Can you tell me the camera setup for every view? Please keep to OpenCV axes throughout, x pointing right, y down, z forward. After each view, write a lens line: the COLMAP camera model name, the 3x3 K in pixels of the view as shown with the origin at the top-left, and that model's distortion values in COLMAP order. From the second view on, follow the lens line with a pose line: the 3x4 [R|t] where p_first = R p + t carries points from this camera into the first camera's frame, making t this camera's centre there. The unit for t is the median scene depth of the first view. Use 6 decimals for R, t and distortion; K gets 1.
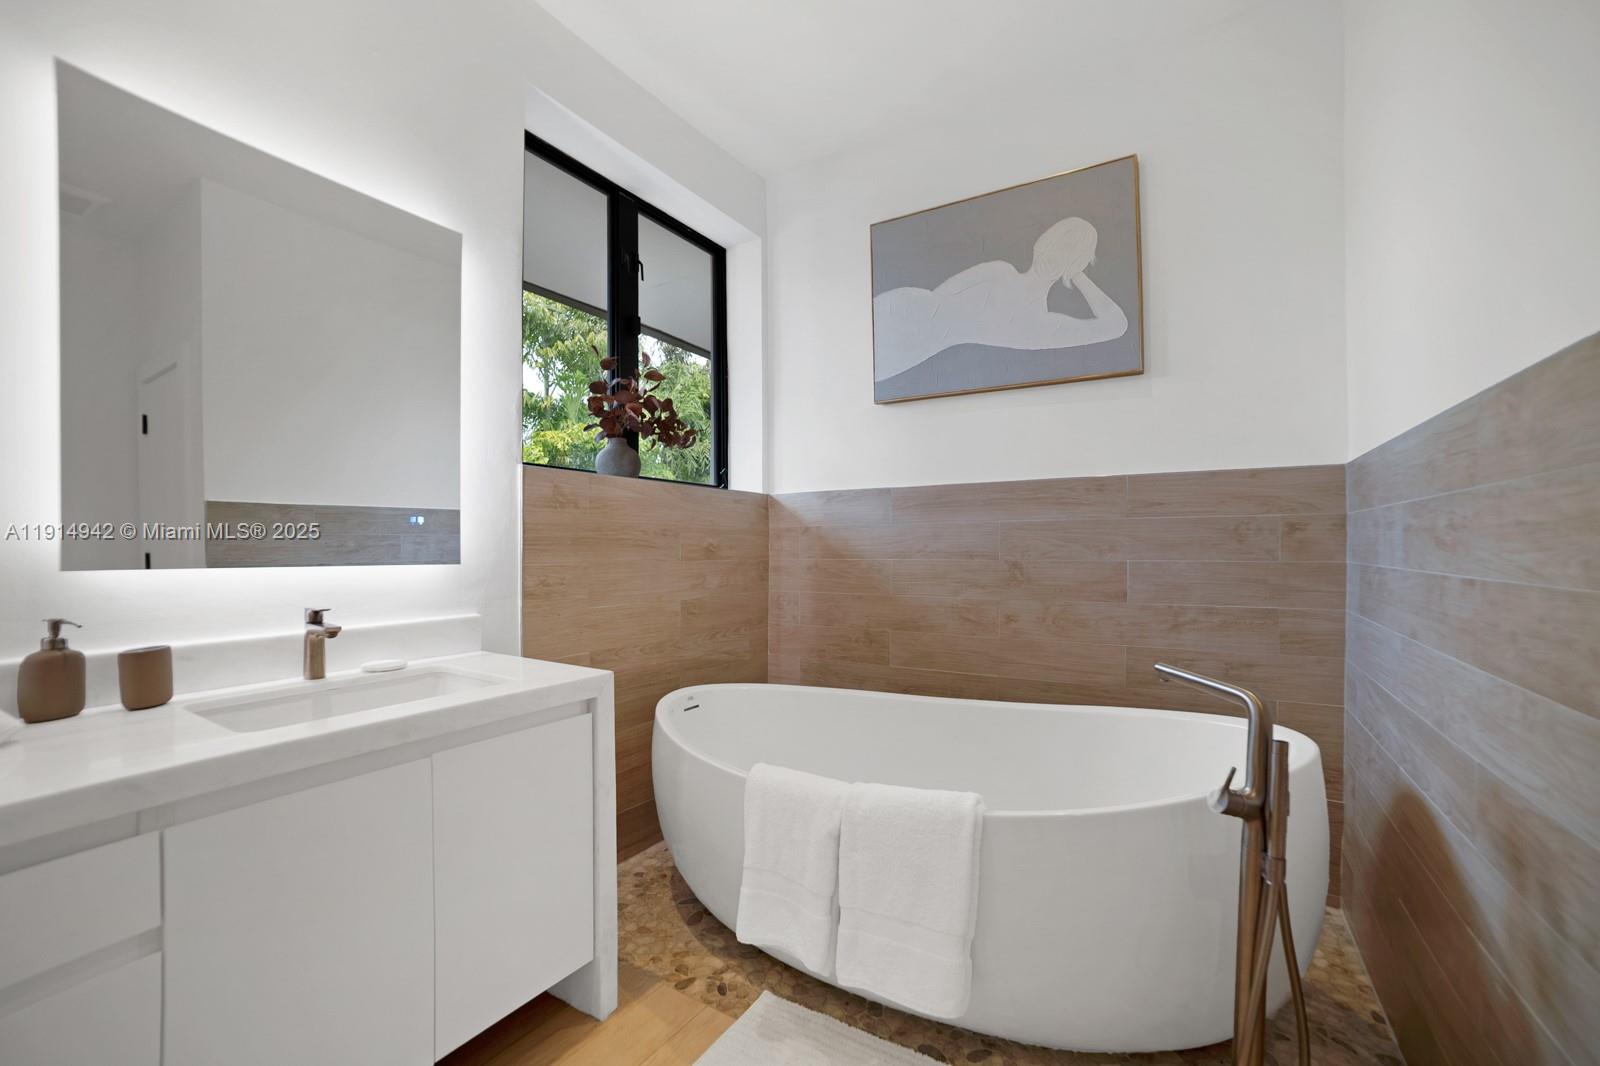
lens RADIAL K [[653.7, 0, 800.4], [0, 653.7, 540.1], [0, 0, 1]] dist [-0.034858, 0.000417]
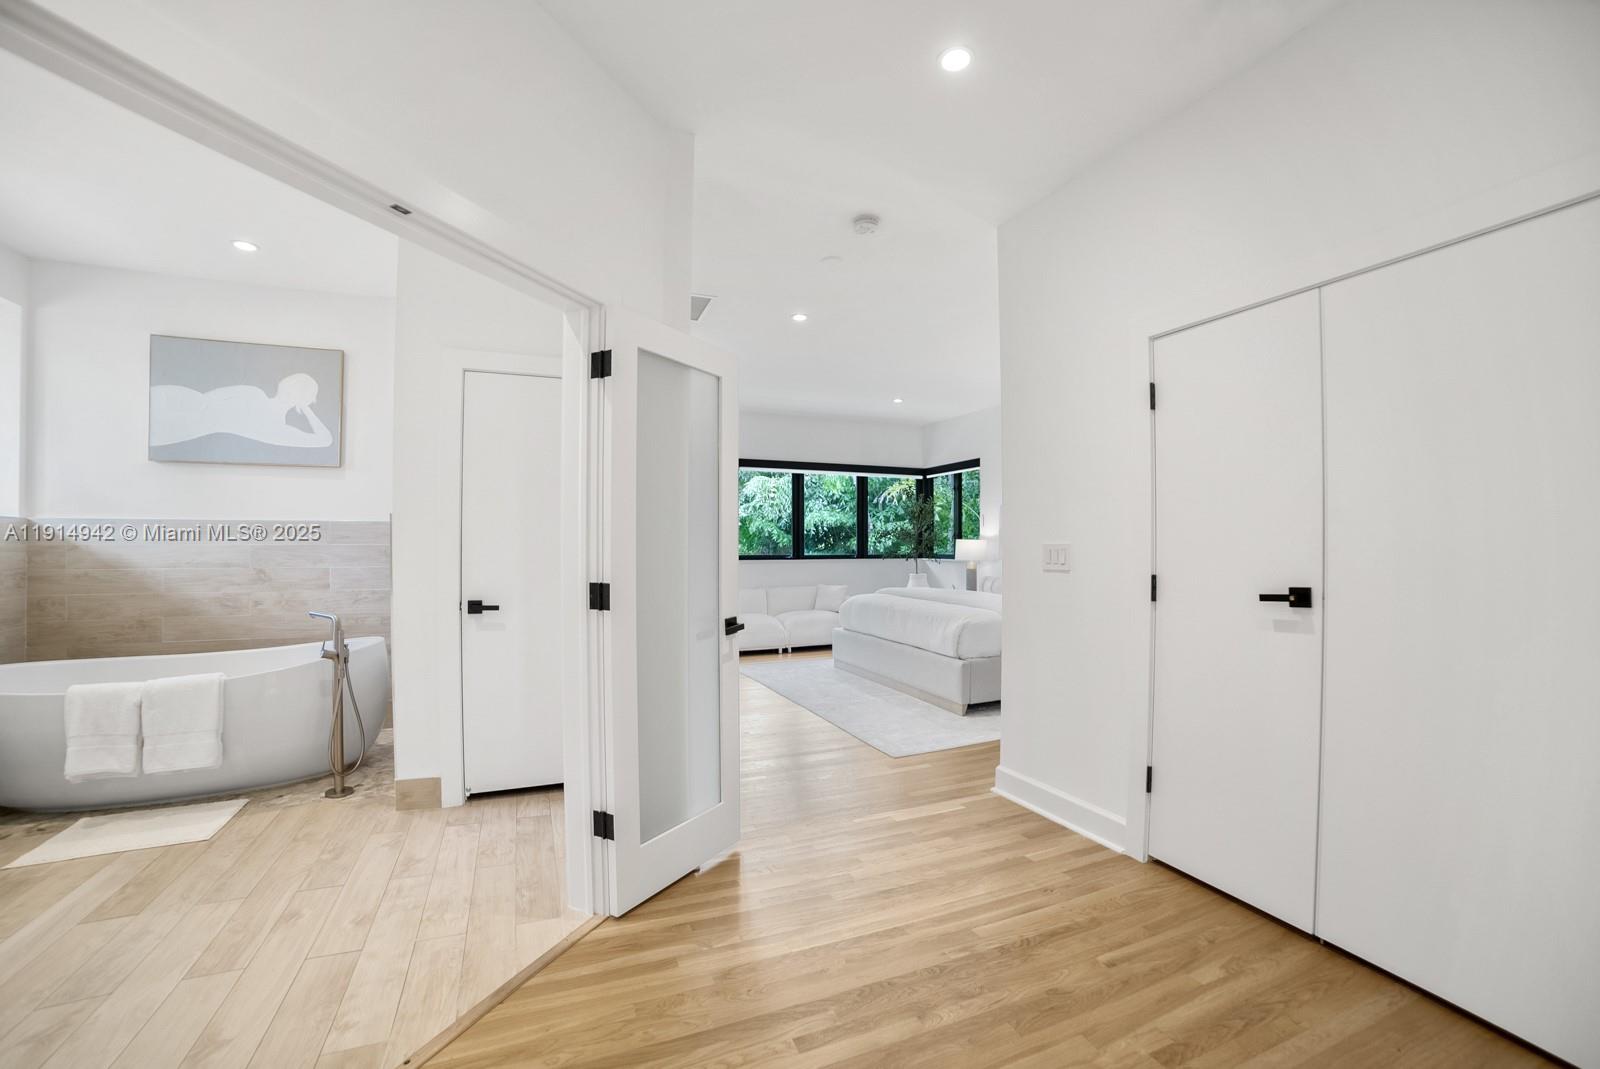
lens RADIAL K [[653.7, 0, 772.9], [0, 653.7, 552.9], [0, 0, 1]] dist [-0.034858, 0.000417]
pose [[0.591897, 0.008972, 0.805964, -0.227737], [-0.011681, 0.999929, -0.002552, -0.019601], [-0.805929, -0.007904, 0.591959, -1.092314]]
